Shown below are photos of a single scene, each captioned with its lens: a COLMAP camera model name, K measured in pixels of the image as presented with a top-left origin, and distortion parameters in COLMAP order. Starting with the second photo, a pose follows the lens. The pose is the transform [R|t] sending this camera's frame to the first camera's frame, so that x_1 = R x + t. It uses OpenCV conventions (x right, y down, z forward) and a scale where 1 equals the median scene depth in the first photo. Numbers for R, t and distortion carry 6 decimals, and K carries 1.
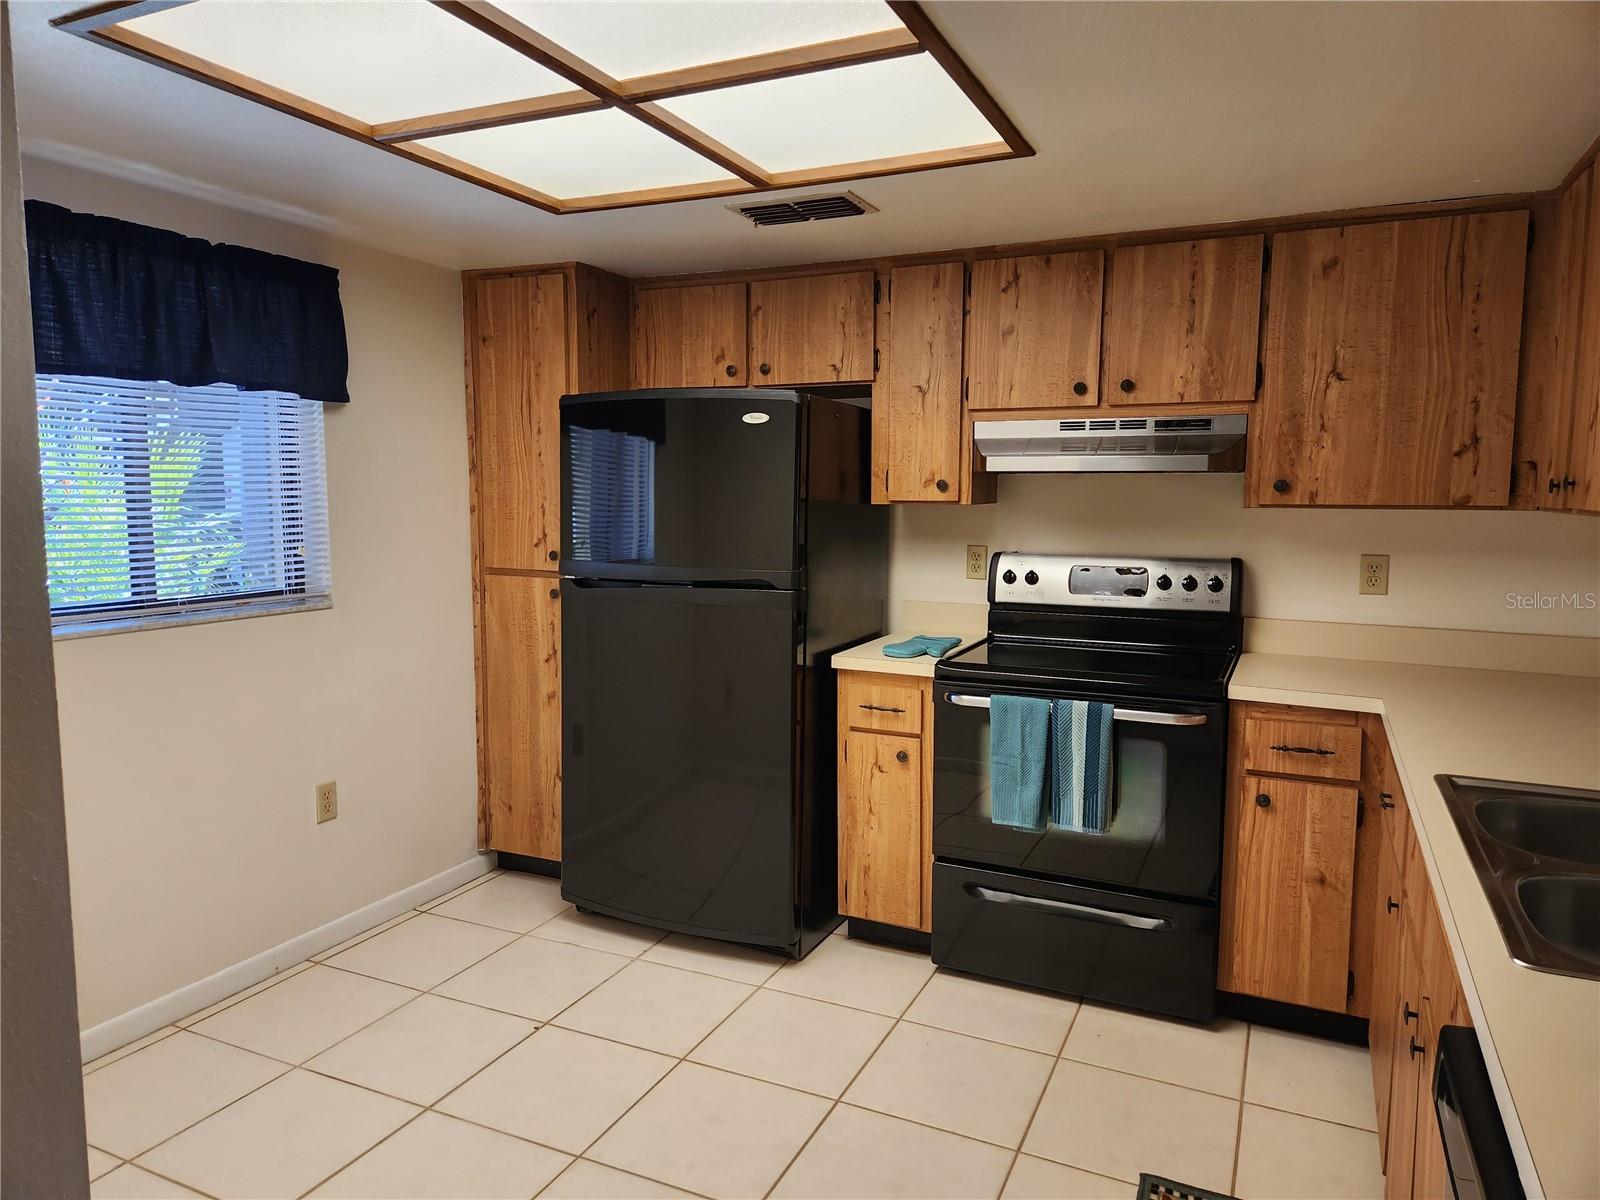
lens RADIAL K [[1044.2, 0, 801.9], [0, 1044.2, 595.3], [0, 0, 1]] dist [0.006389, -0.008661]
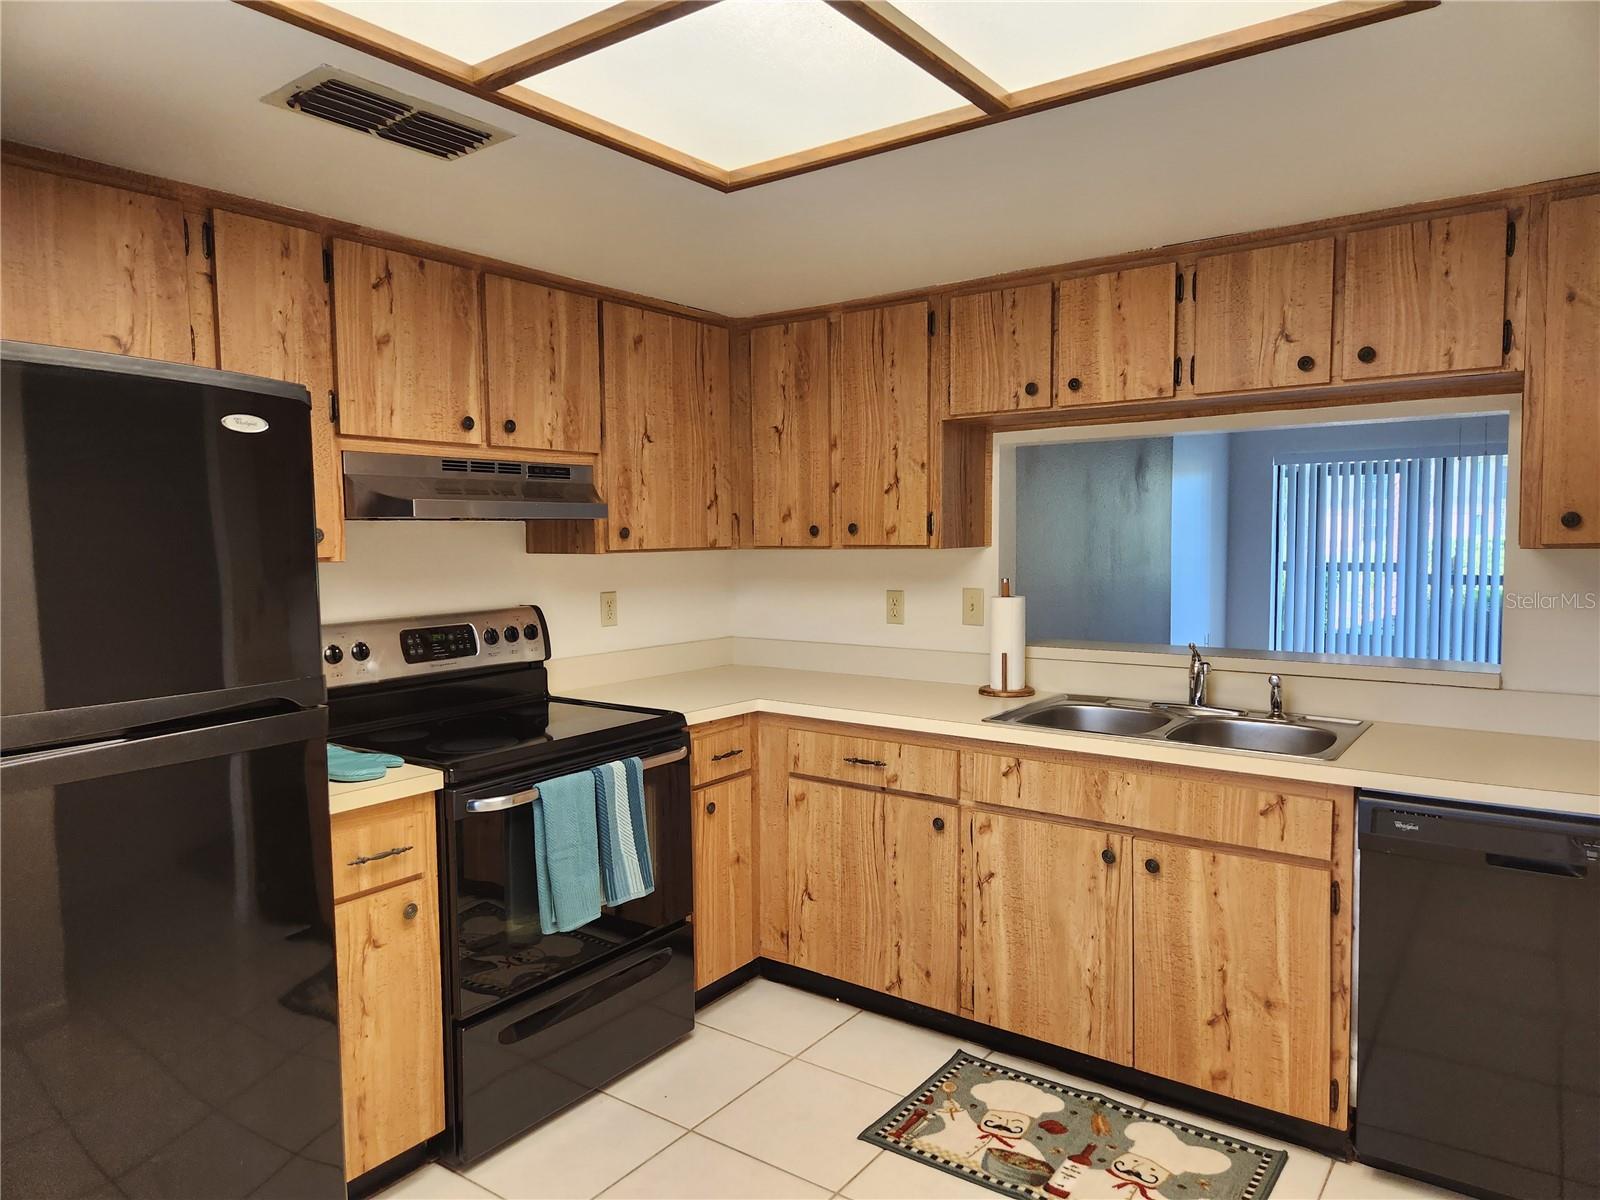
lens RADIAL K [[1044.2, 0, 806.8], [0, 1044.2, 603.7], [0, 0, 1]] dist [0.006389, -0.008661]
pose [[0.162781, -0.074927, 0.983813, -0.583818], [0.110214, 0.992253, 0.057333, -0.071243], [-0.980487, 0.099097, 0.169778, 0.619982]]
